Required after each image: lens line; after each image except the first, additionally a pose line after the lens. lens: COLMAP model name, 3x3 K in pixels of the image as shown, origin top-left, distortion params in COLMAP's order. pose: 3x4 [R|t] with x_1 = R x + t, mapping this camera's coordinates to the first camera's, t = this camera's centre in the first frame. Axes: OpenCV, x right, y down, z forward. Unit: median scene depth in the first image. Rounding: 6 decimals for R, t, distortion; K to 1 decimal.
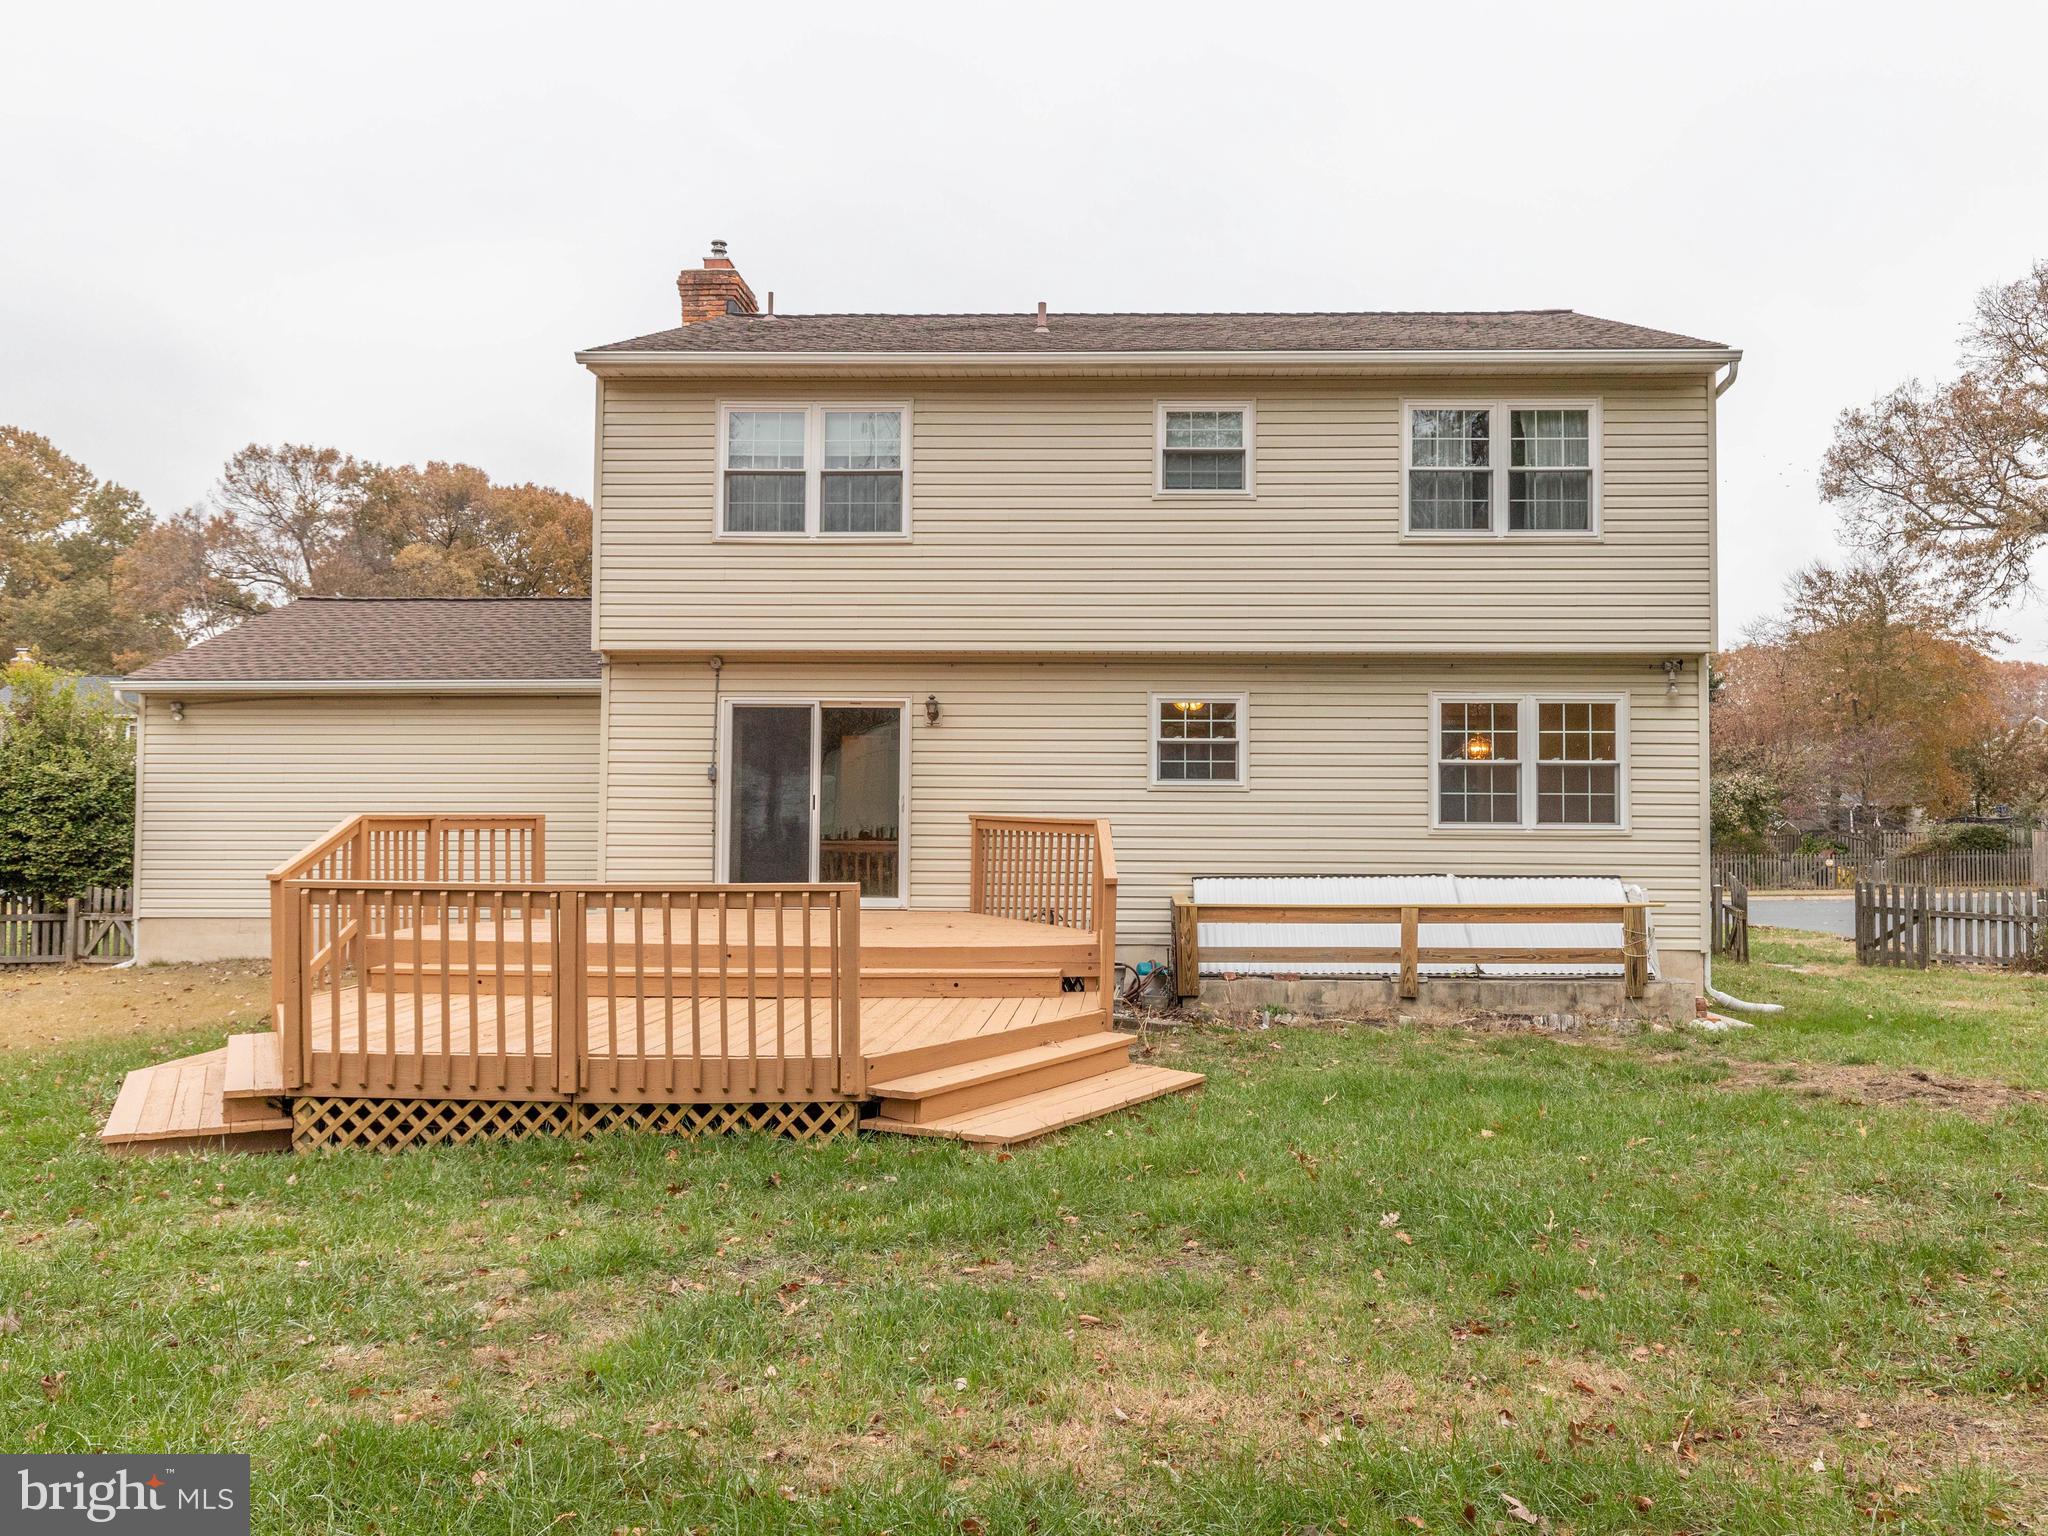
lens RADIAL K [[1030.2, 0, 1036.1], [0, 1030.2, 746.5], [0, 0, 1]] dist [0.005323, -0.000501]
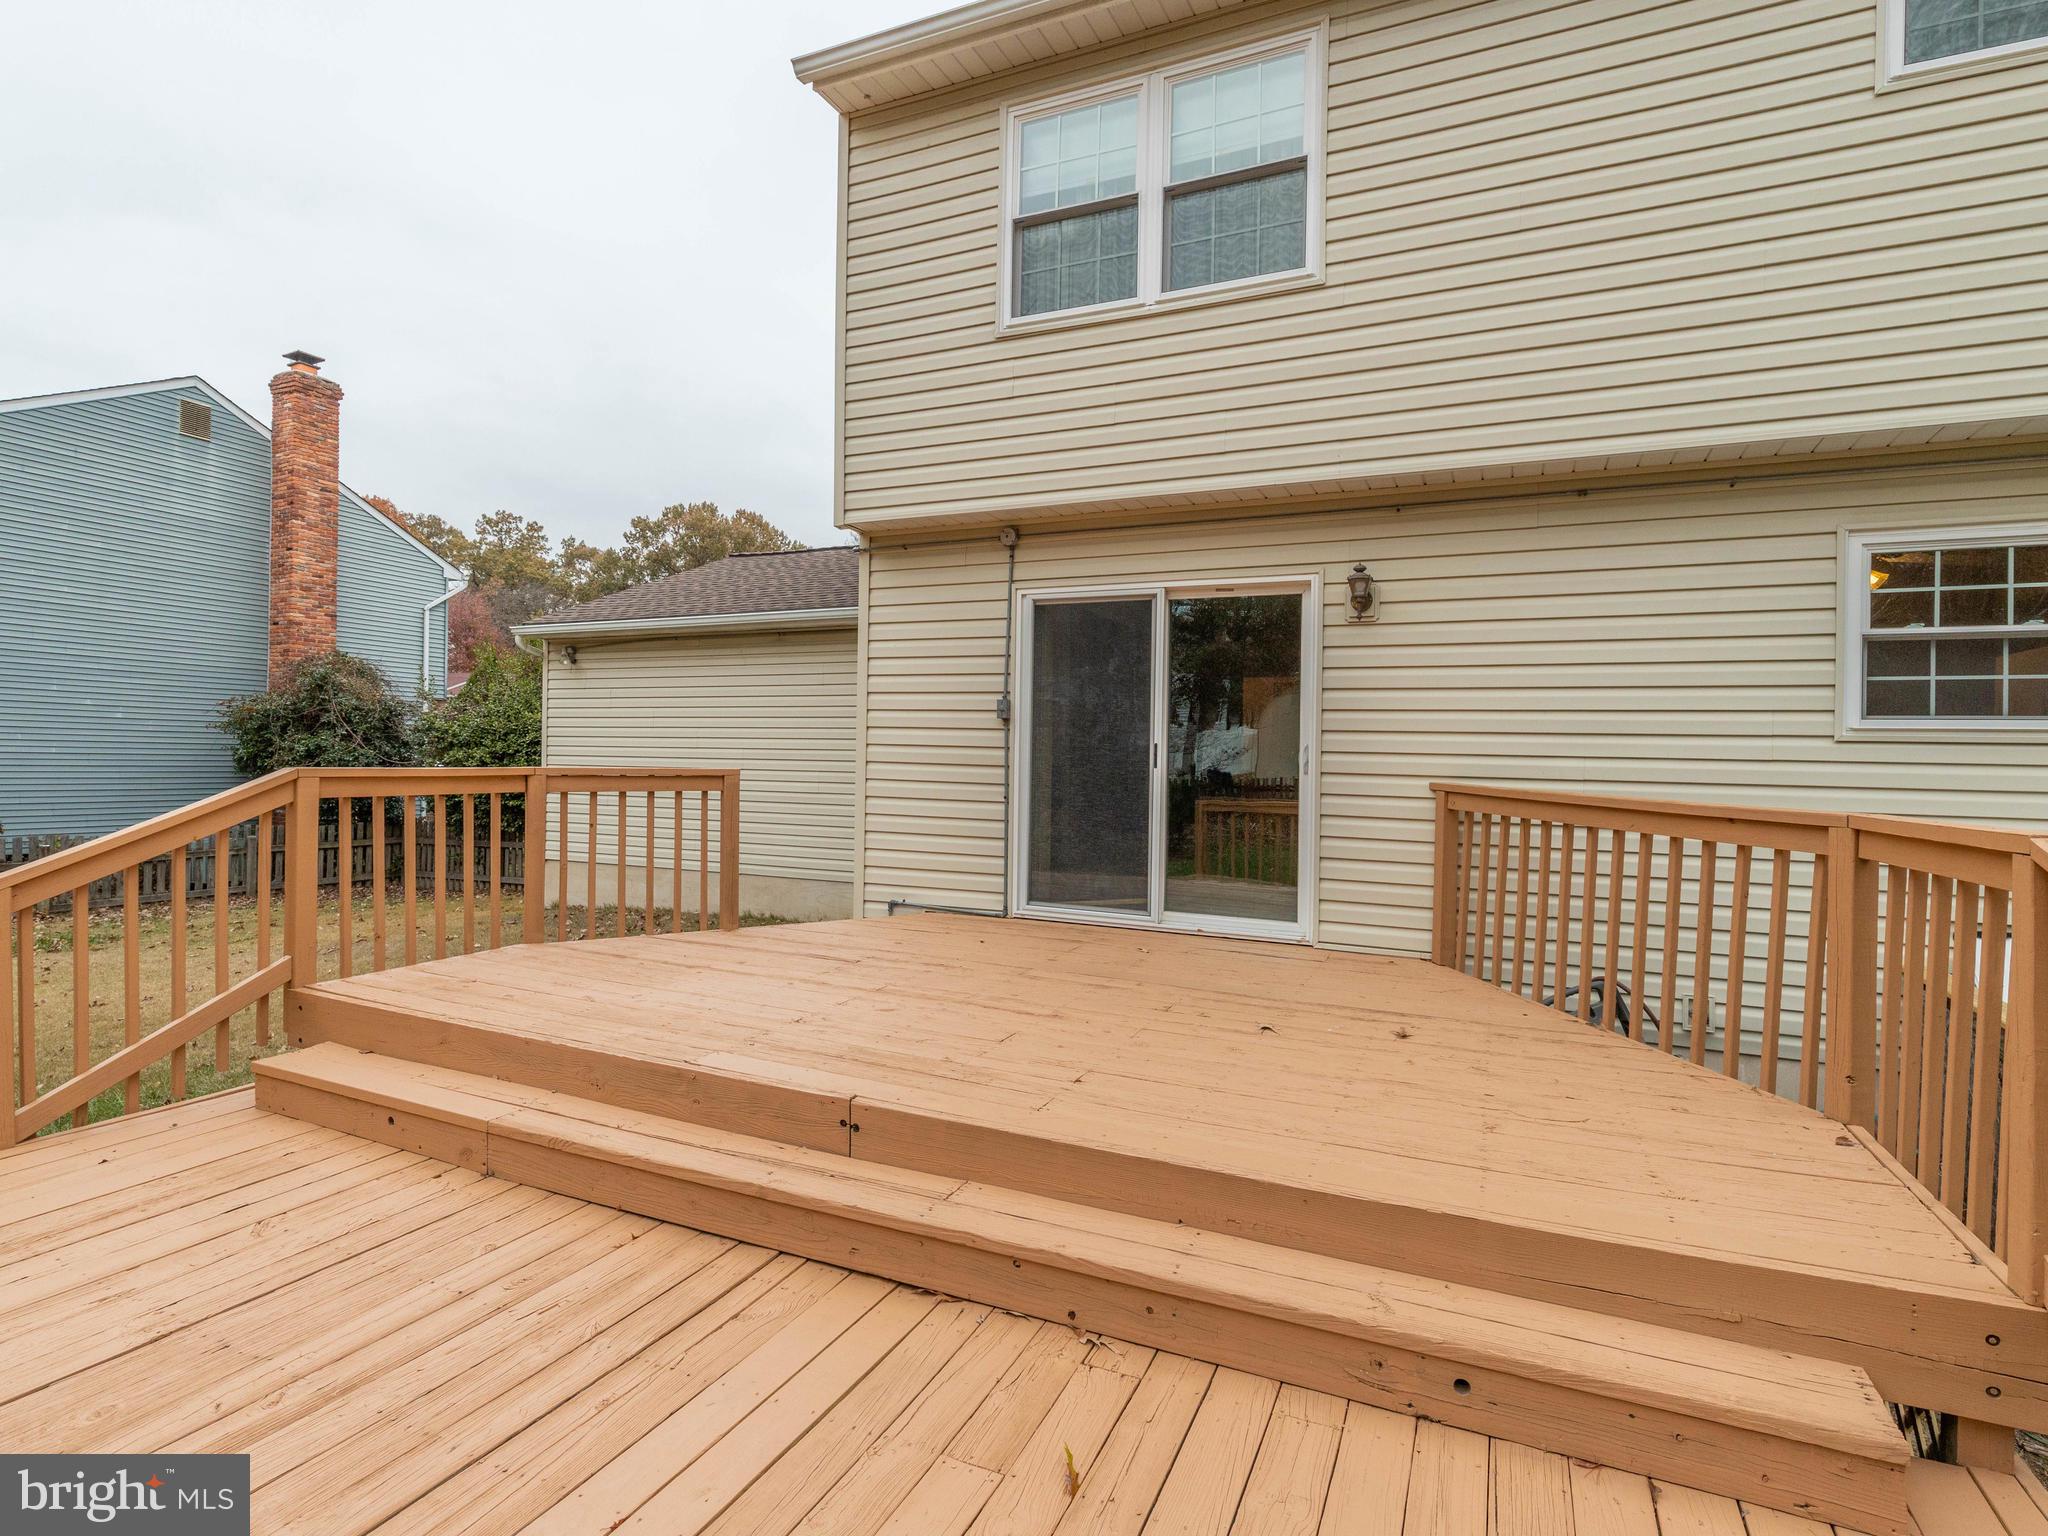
lens RADIAL K [[1030.2, 0, 1036.1], [0, 1030.2, 746.5], [0, 0, 1]] dist [0.005323, -0.000501]
pose [[0.923344, 0.010345, -0.383834, -0.048124], [0.007272, 0.998987, 0.044418, 0.021597], [0.383904, -0.043805, 0.922333, 0.417633]]
